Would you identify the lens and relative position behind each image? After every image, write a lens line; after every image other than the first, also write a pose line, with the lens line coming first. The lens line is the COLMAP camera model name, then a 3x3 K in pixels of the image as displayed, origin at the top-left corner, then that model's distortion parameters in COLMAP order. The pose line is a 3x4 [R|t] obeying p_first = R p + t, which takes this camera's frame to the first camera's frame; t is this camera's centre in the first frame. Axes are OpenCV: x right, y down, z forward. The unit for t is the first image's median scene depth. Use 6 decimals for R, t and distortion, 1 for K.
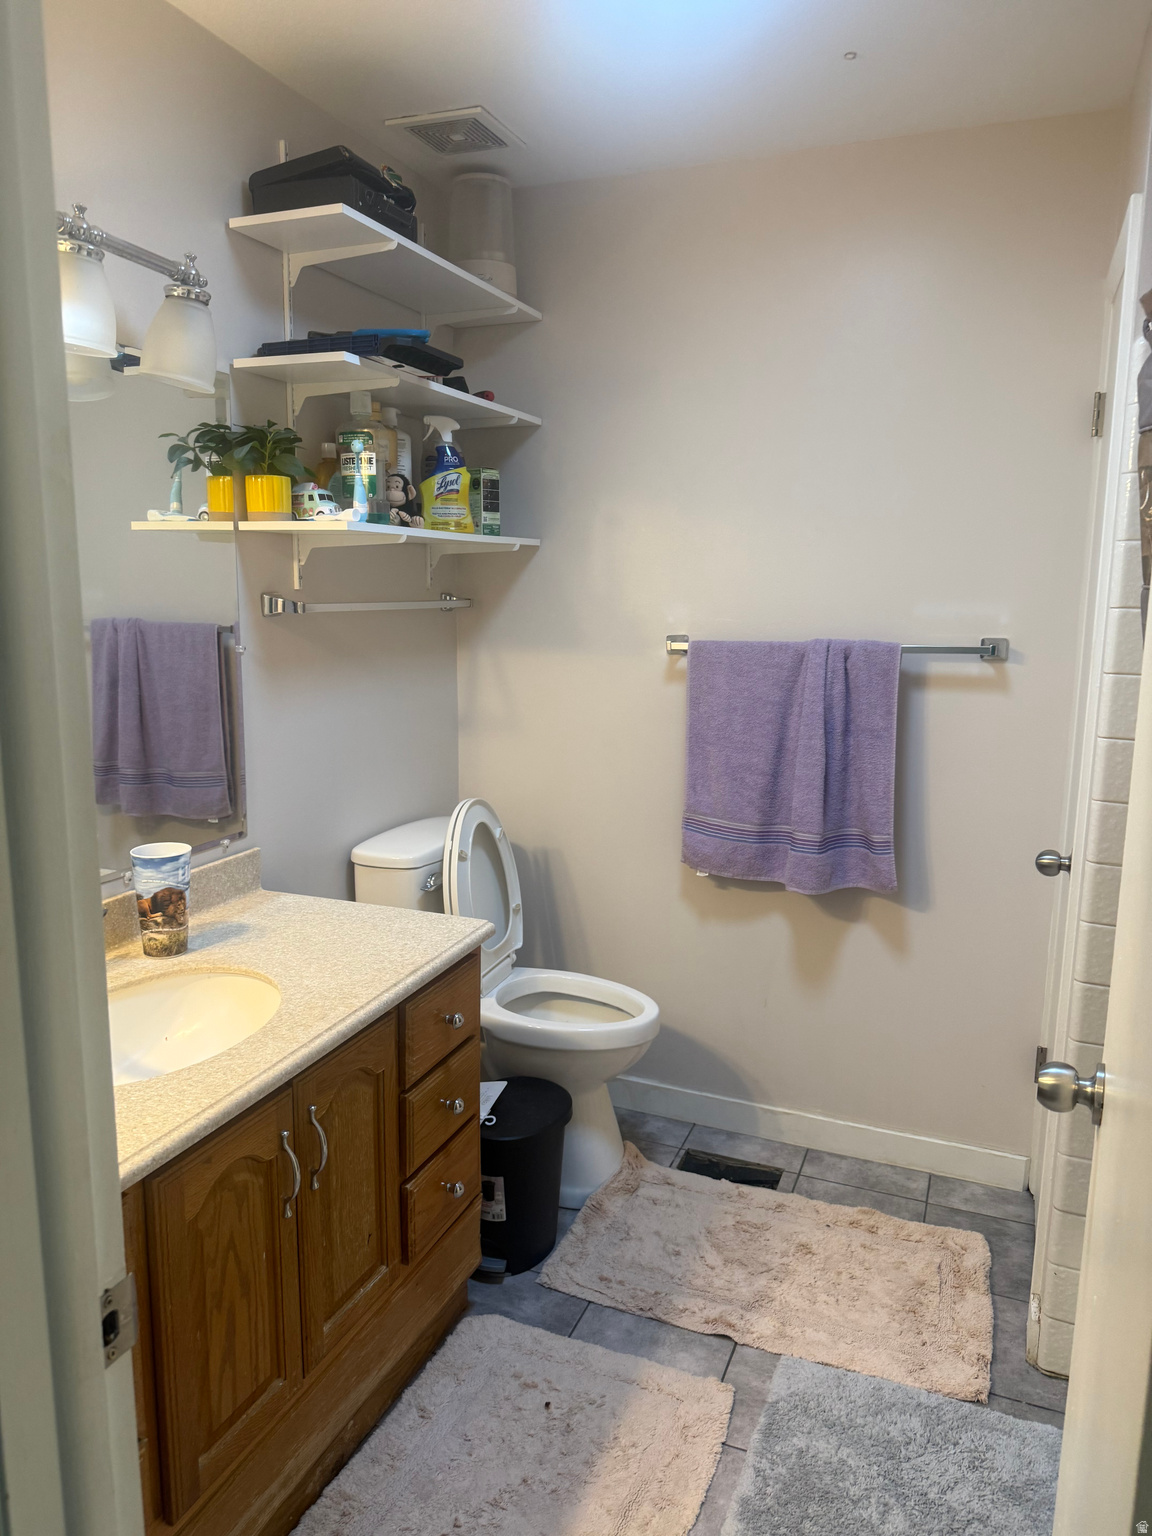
lens RADIAL K [[1095.5, 0, 567.1], [0, 1095.5, 764.6], [0, 0, 1]] dist [0.027755, -0.040122]
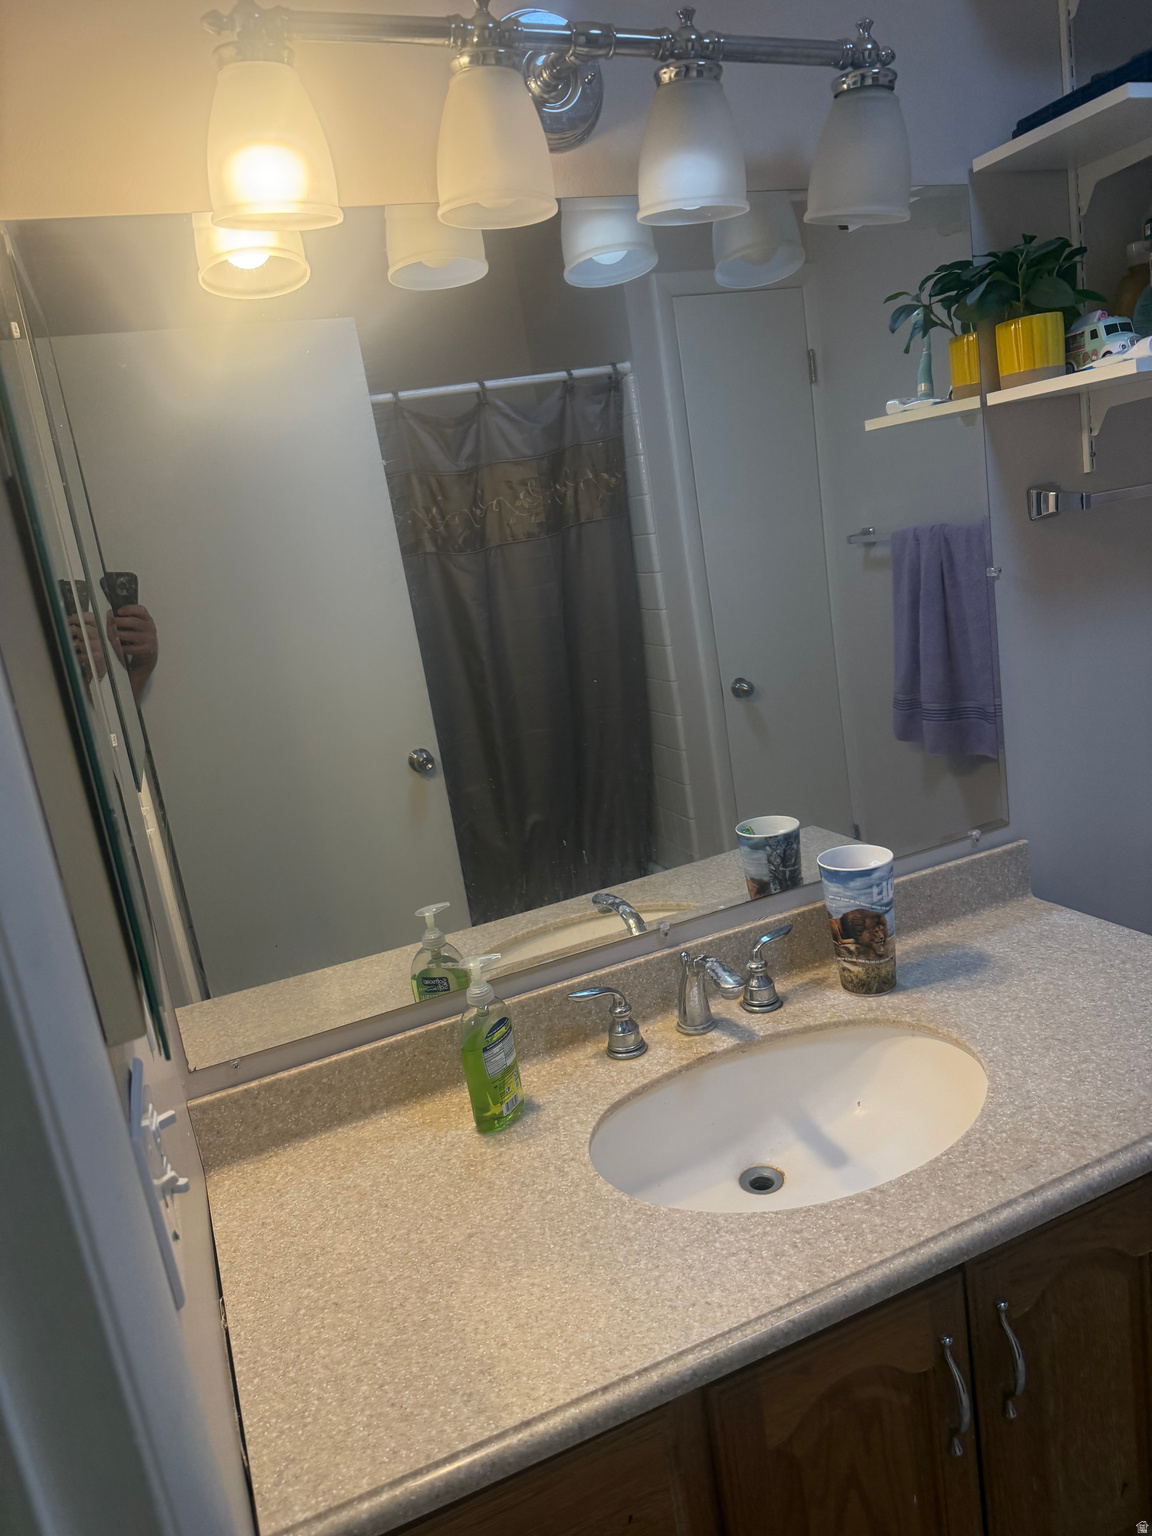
lens RADIAL K [[1095.5, 0, 575.1], [0, 1095.5, 754.0], [0, 0, 1]] dist [0.027755, -0.040122]
pose [[0.696170, 0.035170, -0.717015, 0.036260], [0.036512, 0.995772, 0.084293, -0.057589], [0.716947, -0.084862, 0.691943, 0.292781]]
